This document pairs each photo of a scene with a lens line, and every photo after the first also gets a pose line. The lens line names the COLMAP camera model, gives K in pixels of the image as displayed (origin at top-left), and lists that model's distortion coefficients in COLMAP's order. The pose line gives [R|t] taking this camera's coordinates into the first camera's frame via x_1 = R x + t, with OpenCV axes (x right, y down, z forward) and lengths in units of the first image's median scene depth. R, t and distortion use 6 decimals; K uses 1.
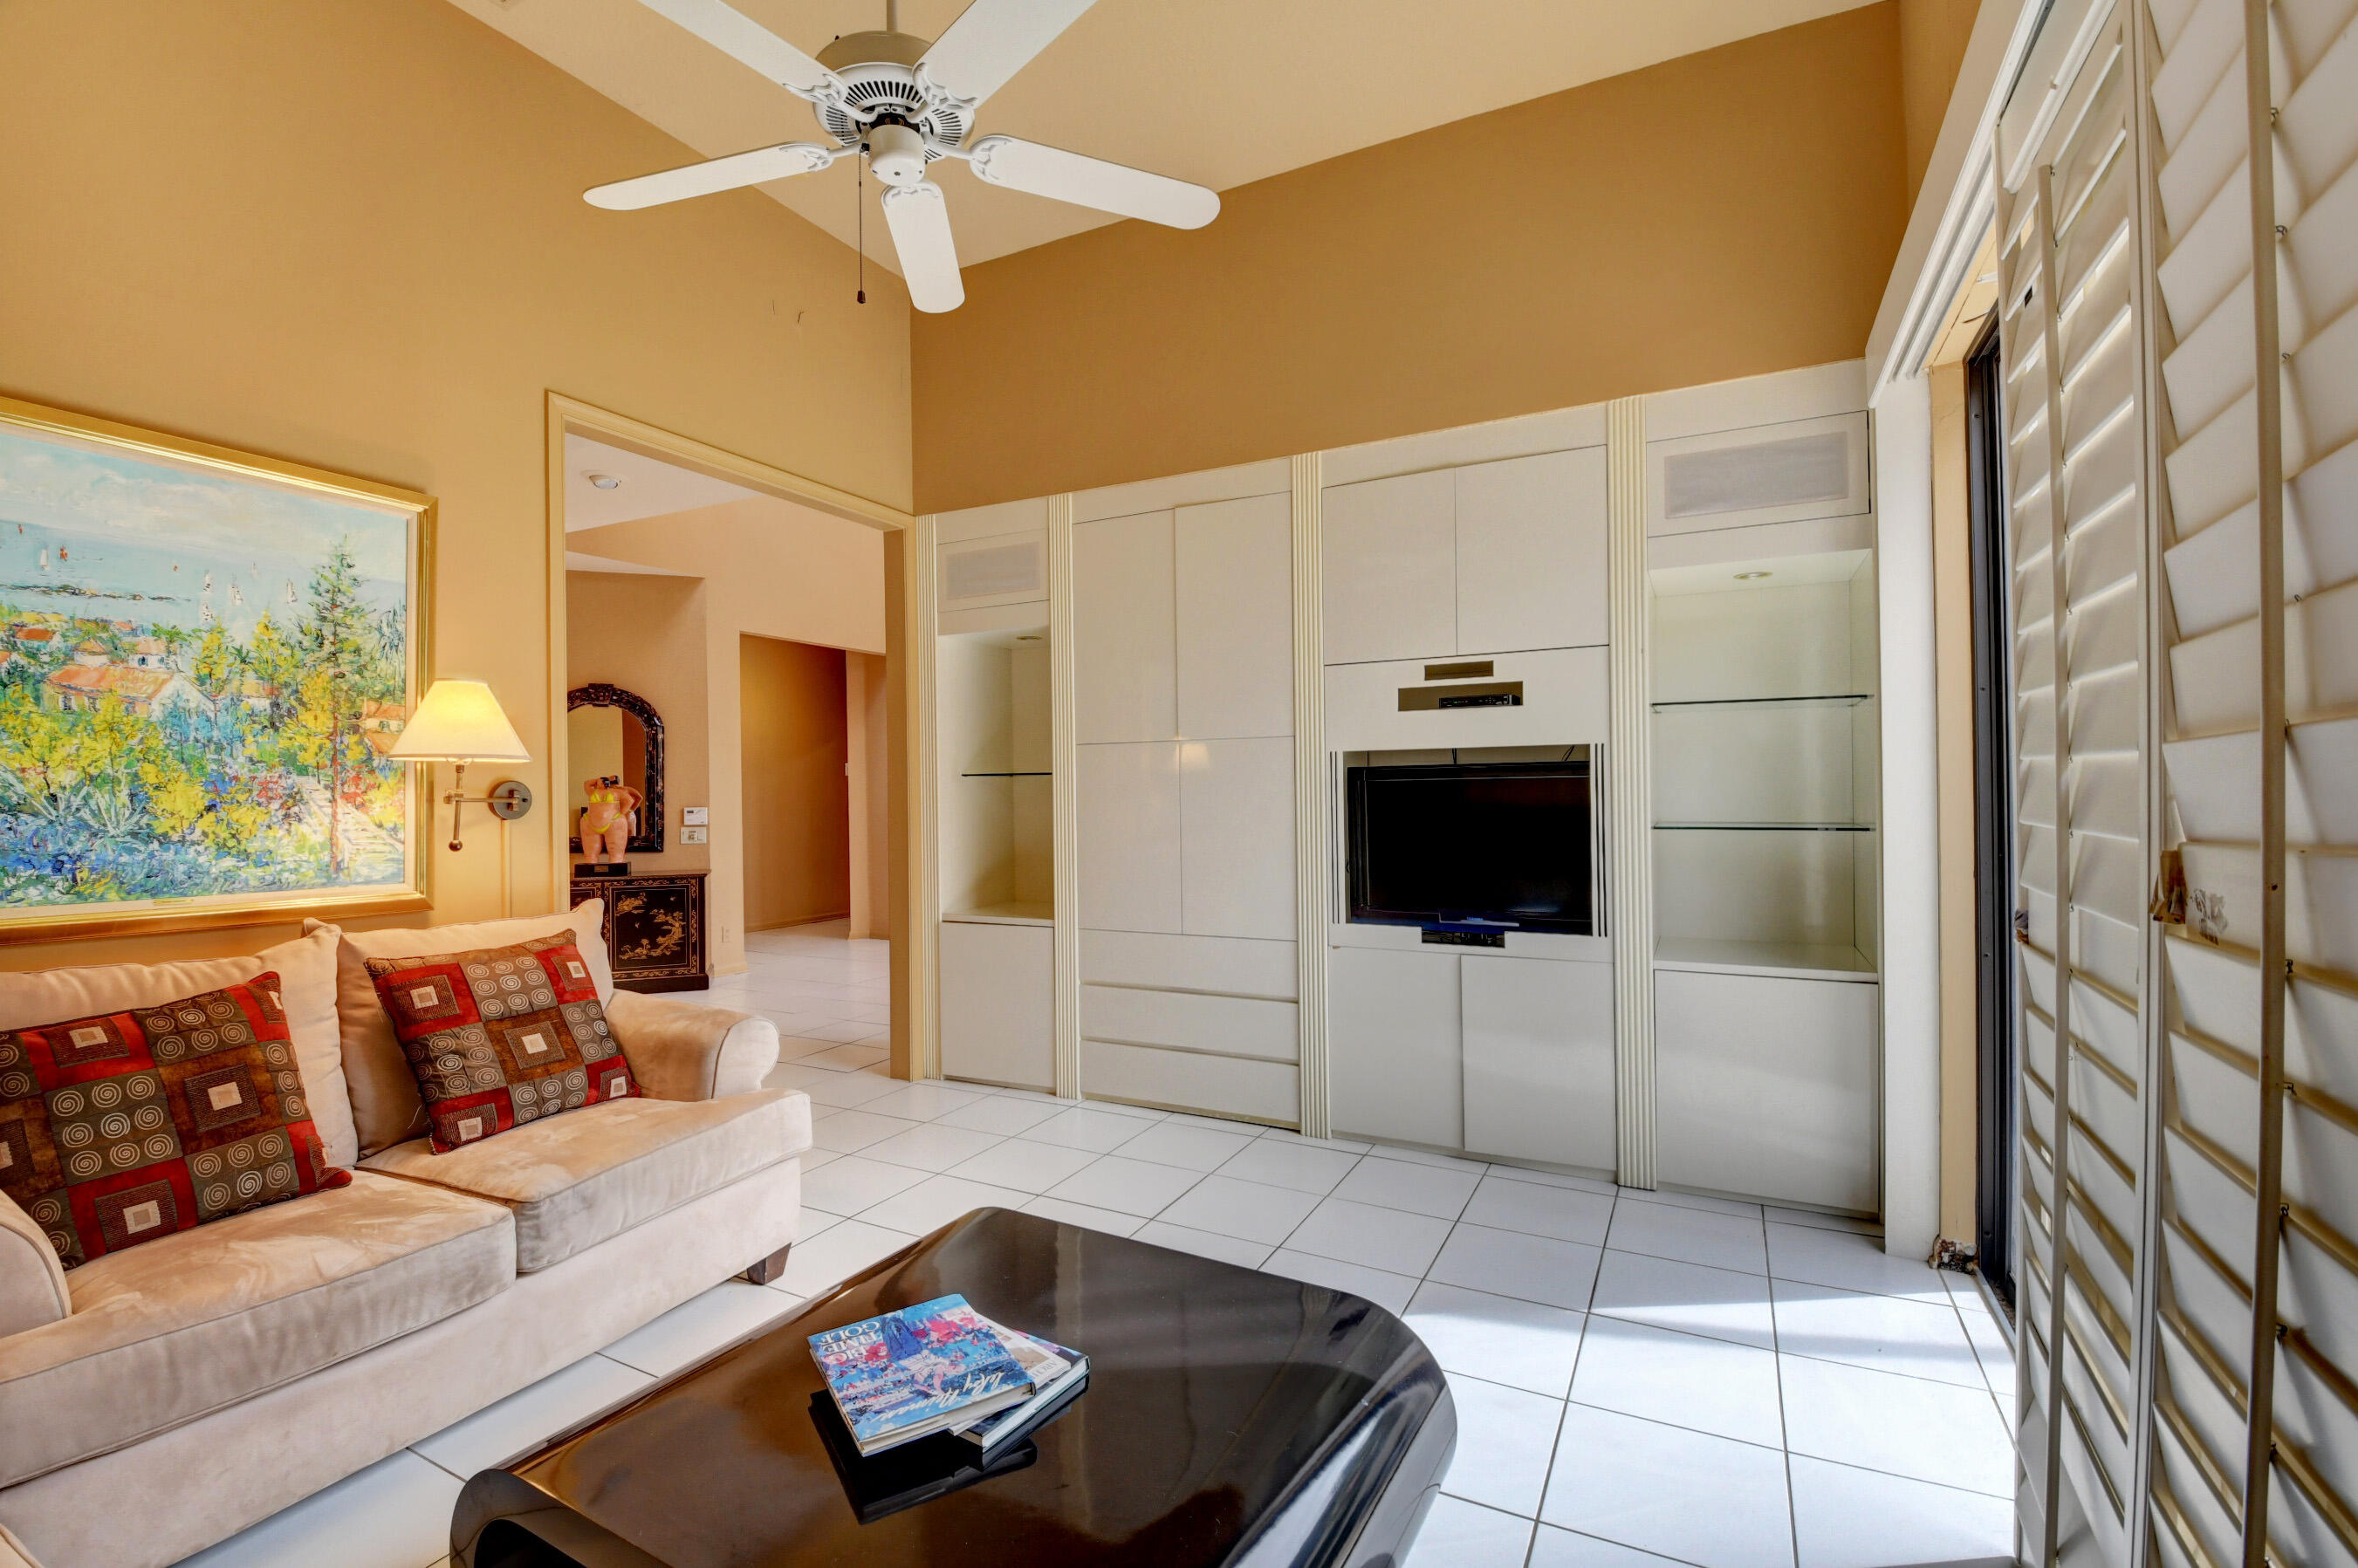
lens RADIAL K [[1032.8, 0, 1175.5], [0, 1032.8, 787.6], [0, 0, 1]] dist [0.016088, -0.026494]
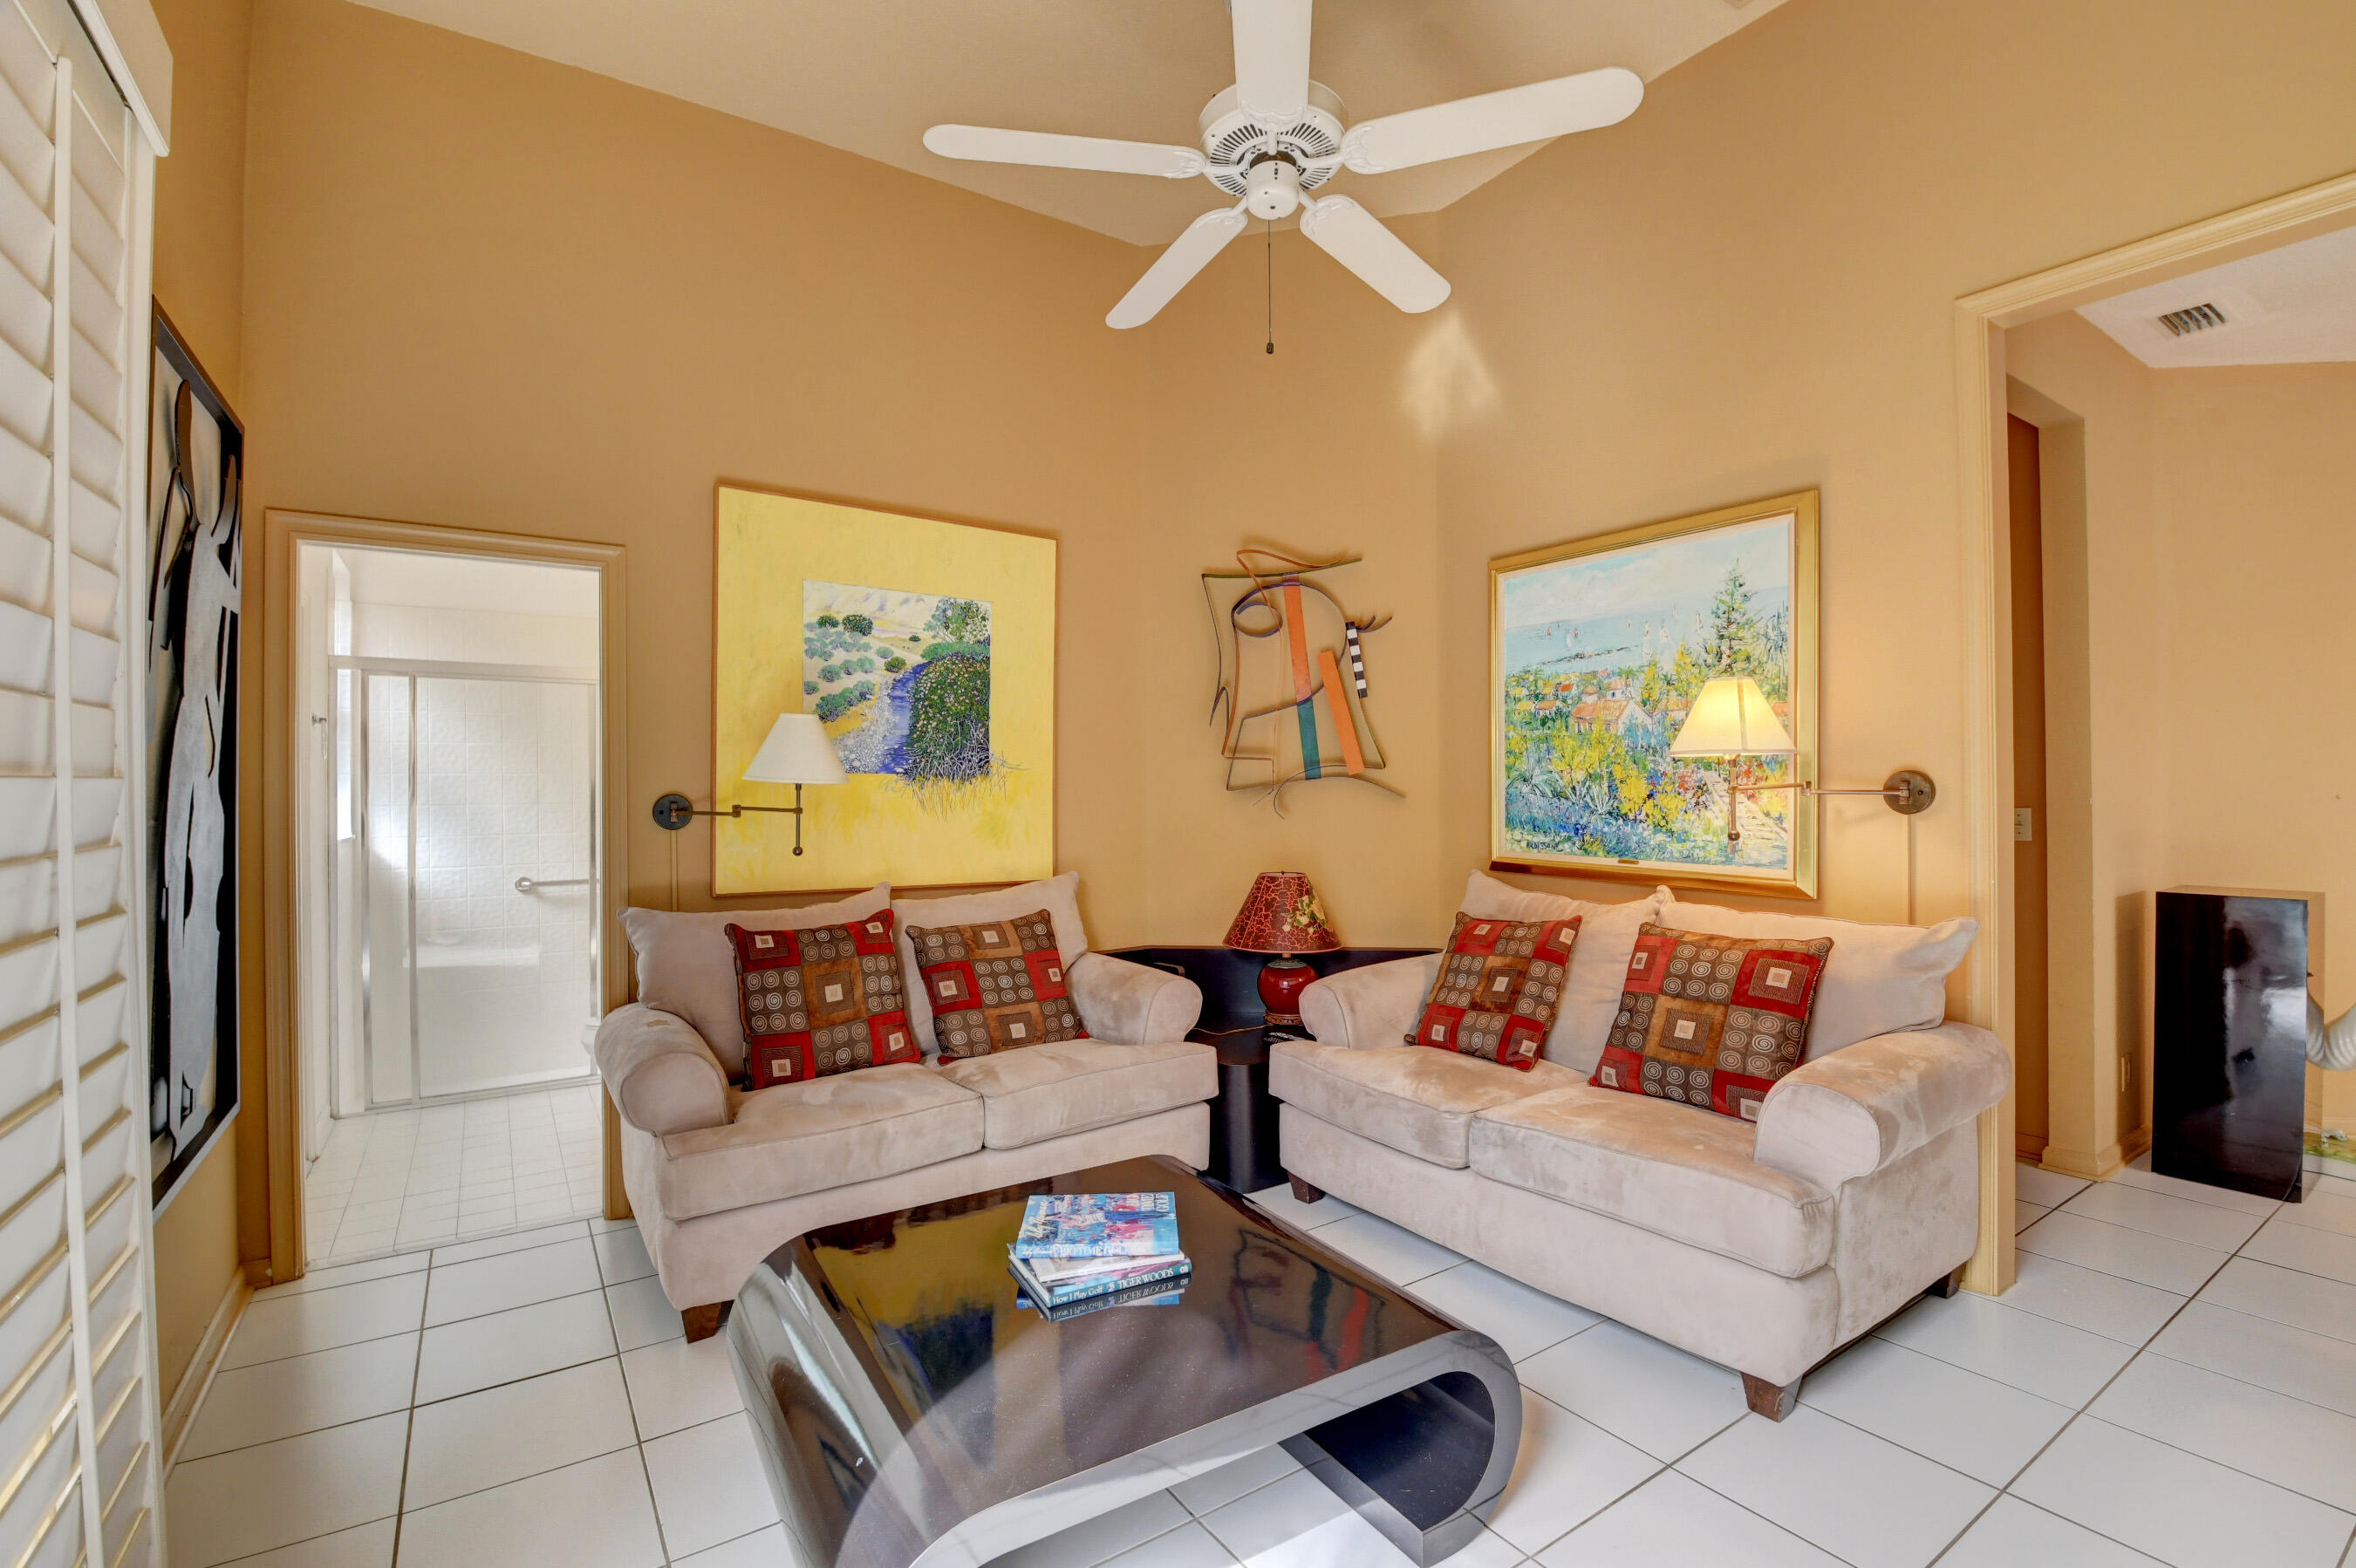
lens RADIAL K [[1031.9, 0, 1174.5], [0, 1031.9, 787.6], [0, 0, 1]] dist [0.016088, -0.026494]
pose [[-0.487966, 0.012060, -0.872779, 0.561095], [0.016818, 0.999849, 0.004414, -0.008112], [0.872701, -0.012525, -0.488095, 1.128003]]
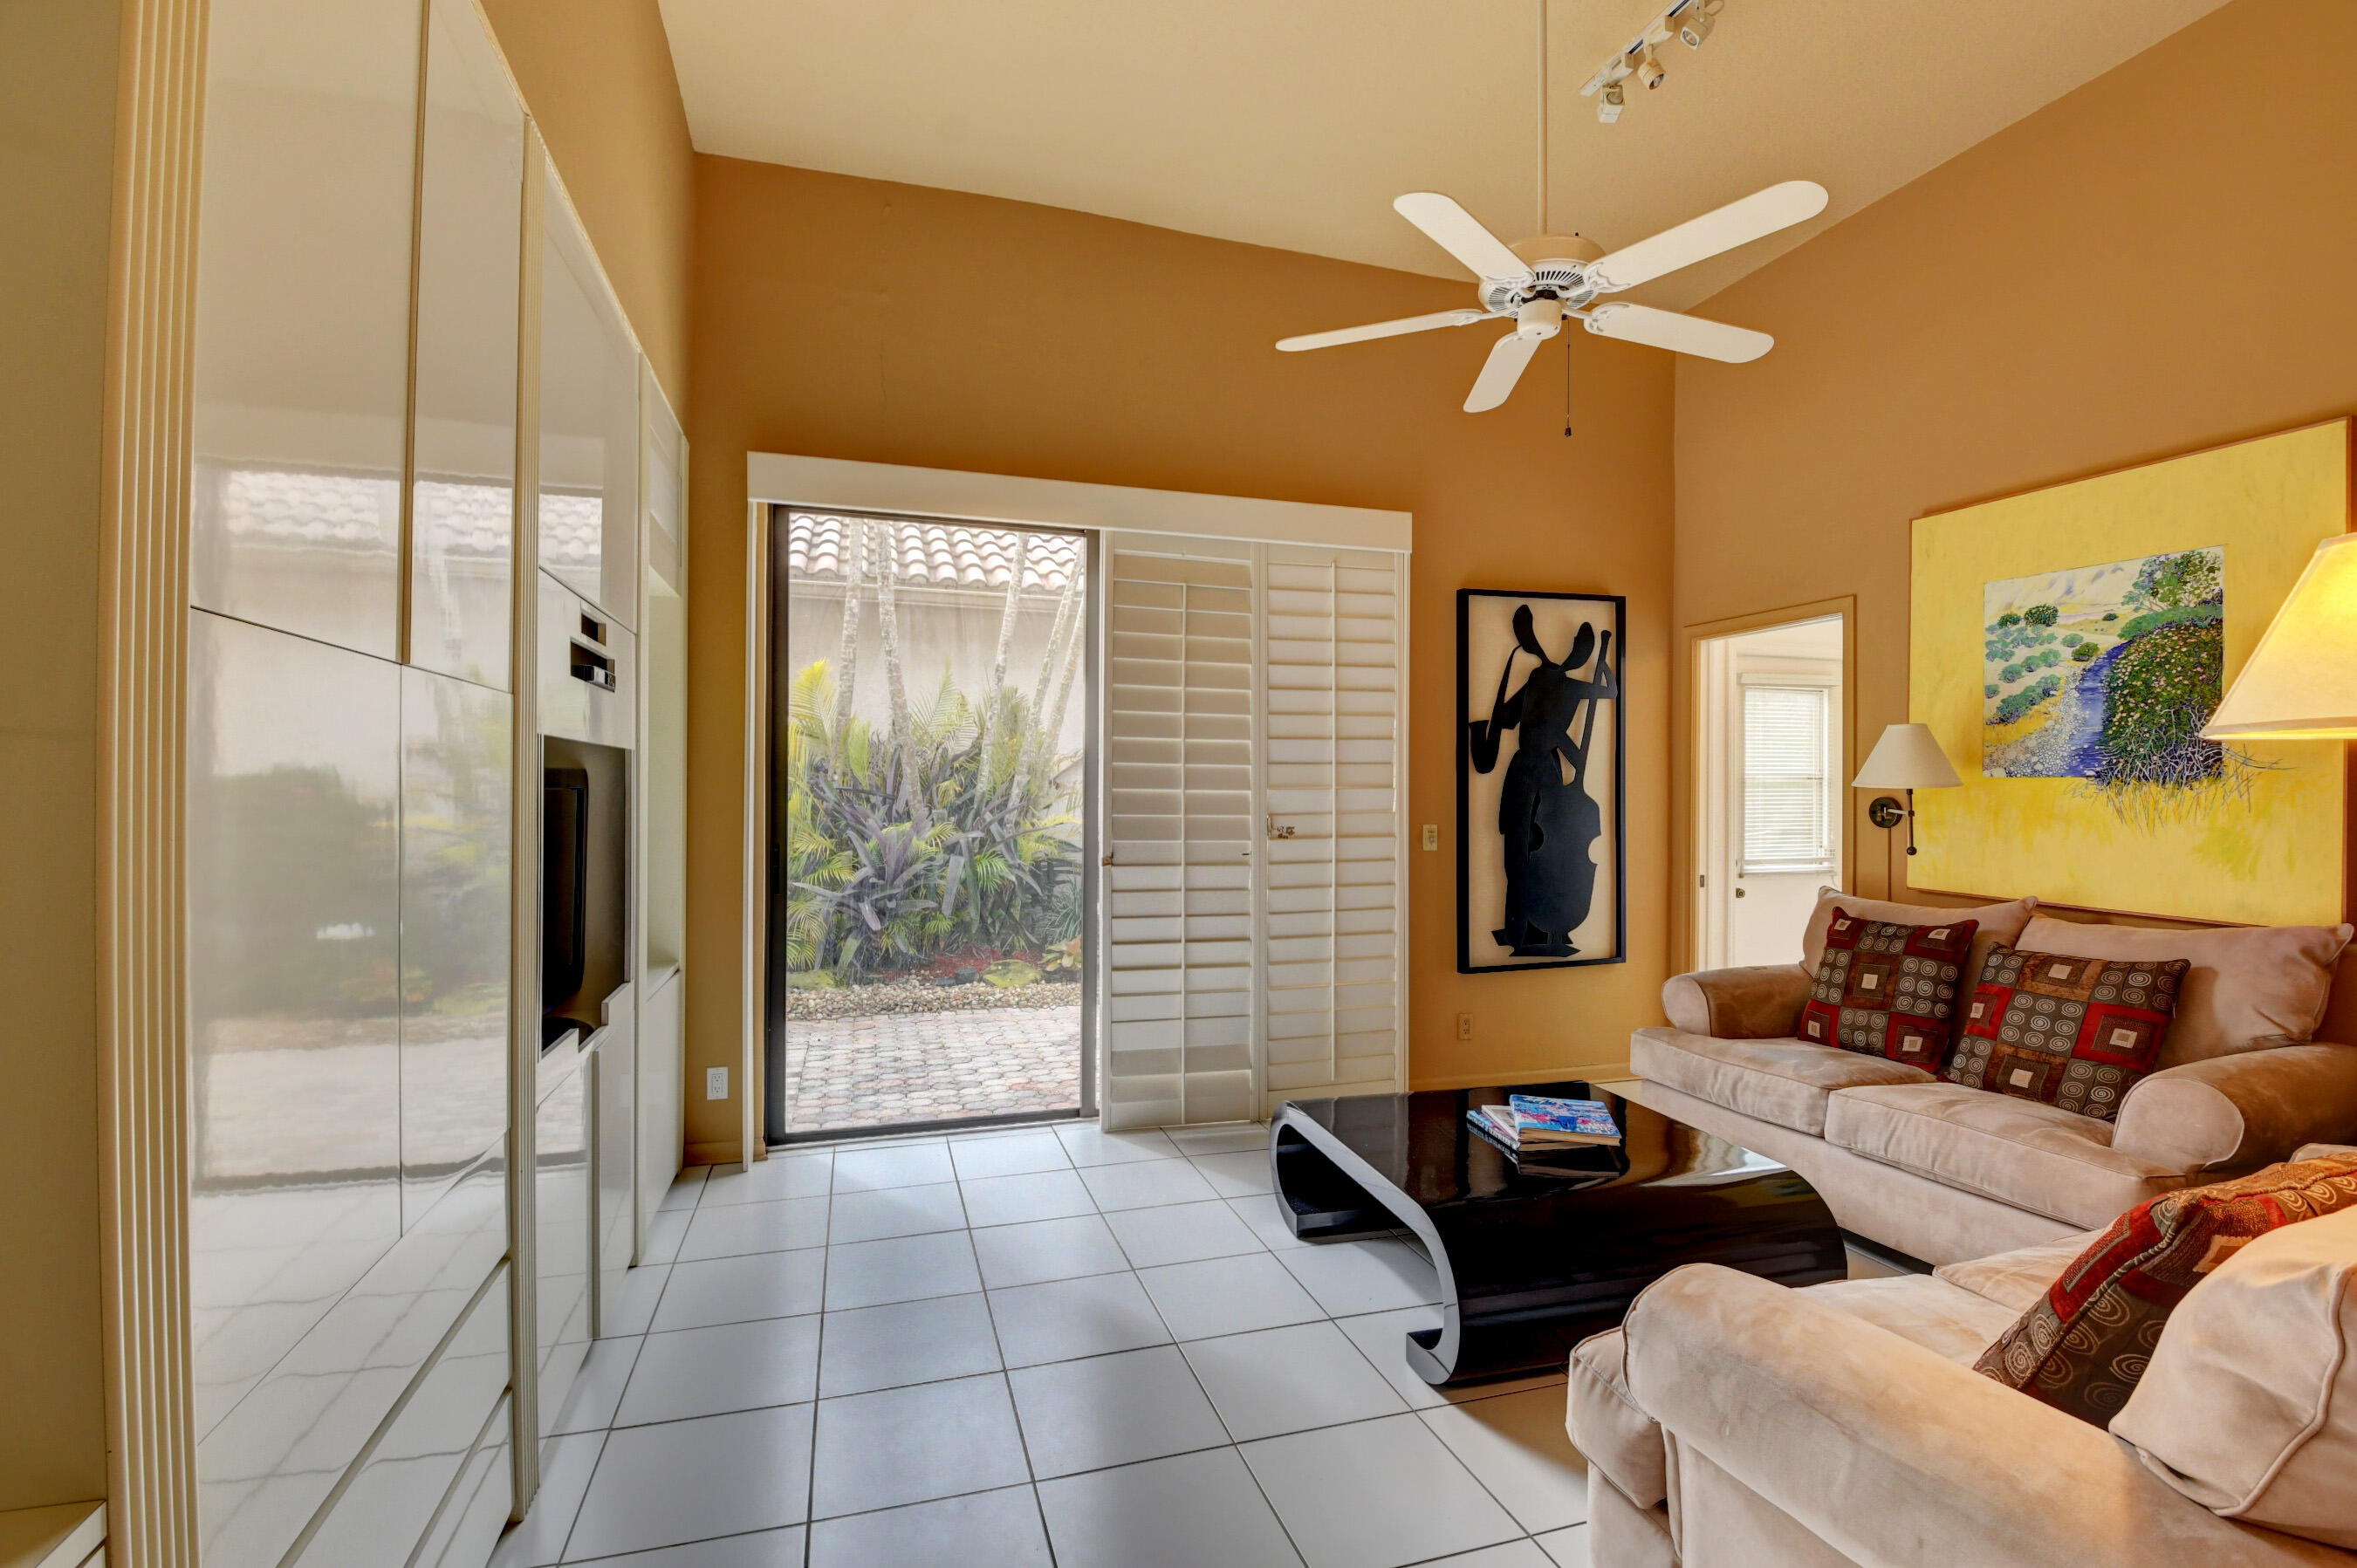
lens RADIAL K [[1032.4, 0, 1175.0], [0, 1032.4, 787.6], [0, 0, 1]] dist [0.016088, -0.026494]
pose [[-0.705125, 0.011409, 0.708991, -0.688659], [0.002671, 0.999906, -0.013434, -0.000861], [-0.709078, -0.007579, -0.705090, 1.790000]]
